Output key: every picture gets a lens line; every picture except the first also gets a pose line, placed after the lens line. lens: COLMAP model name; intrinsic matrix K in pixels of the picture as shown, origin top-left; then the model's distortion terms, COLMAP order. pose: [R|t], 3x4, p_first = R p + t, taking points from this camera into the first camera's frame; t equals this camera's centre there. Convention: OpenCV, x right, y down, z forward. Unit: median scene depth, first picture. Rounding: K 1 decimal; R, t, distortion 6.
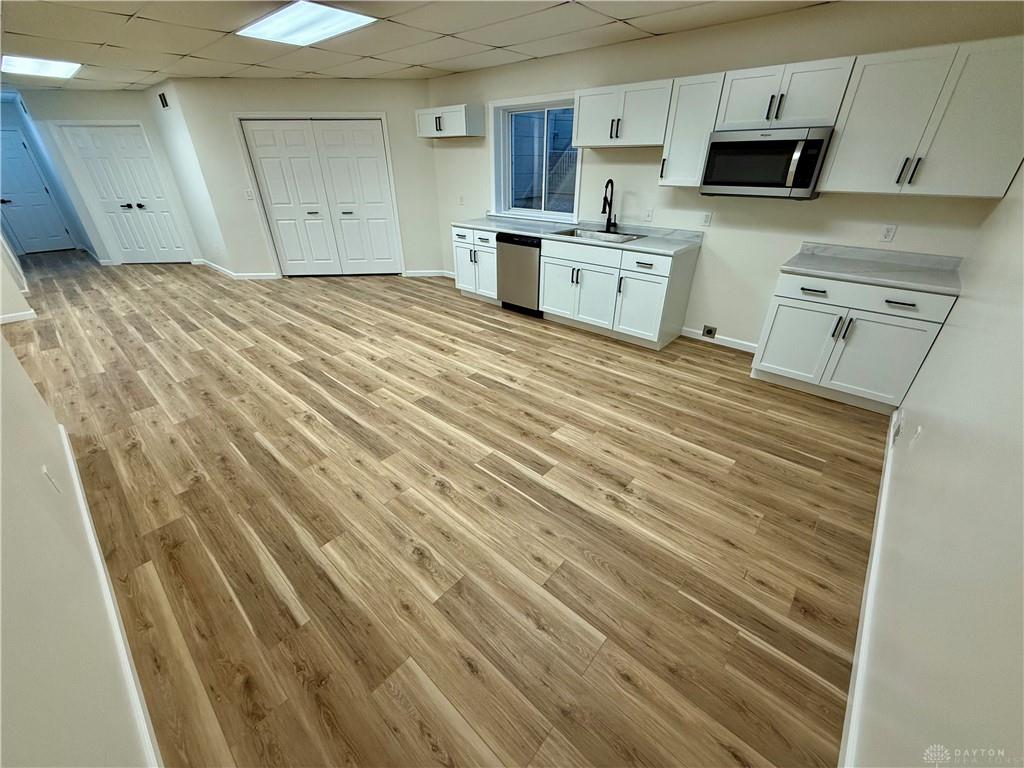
lens RADIAL K [[410.8, 0, 511.4], [0, 410.8, 385.6], [0, 0, 1]] dist [0.000039, 0.000054]
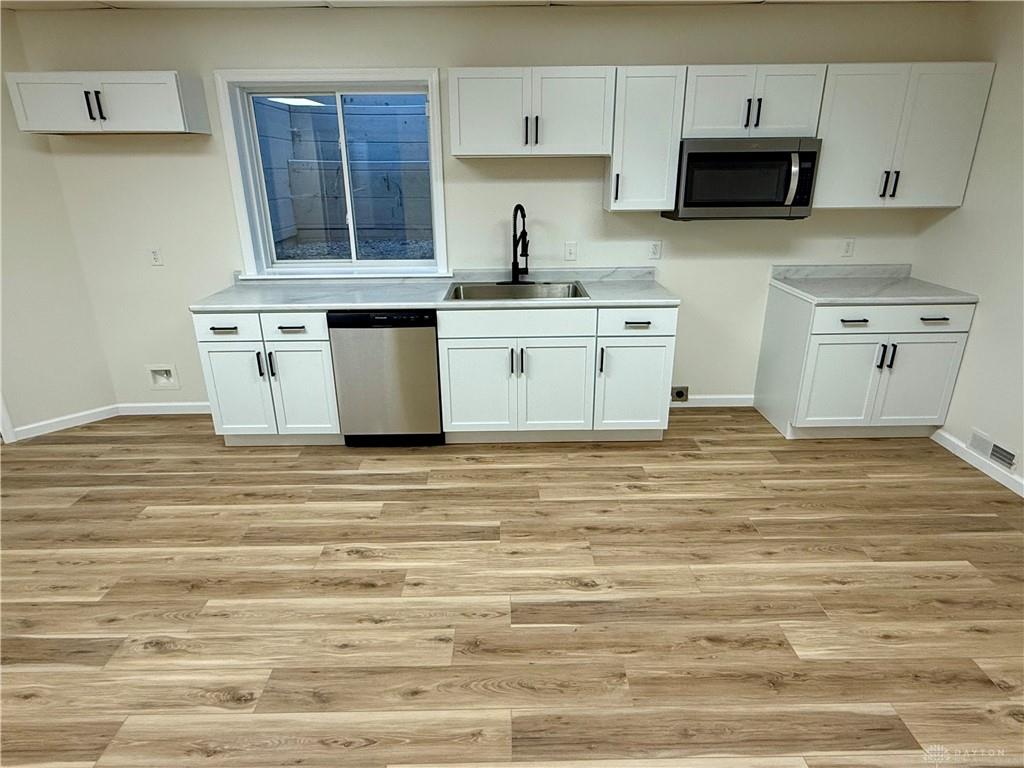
lens RADIAL K [[588.5, 0, 512.6], [0, 588.5, 384.5], [0, 0, 1]] dist [-0.003645, 0.002467]
pose [[0.739233, -0.237713, 0.630101, -0.419193], [0.330752, 0.943168, -0.032216, -0.228648], [-0.586632, 0.232222, 0.775845, 0.392043]]
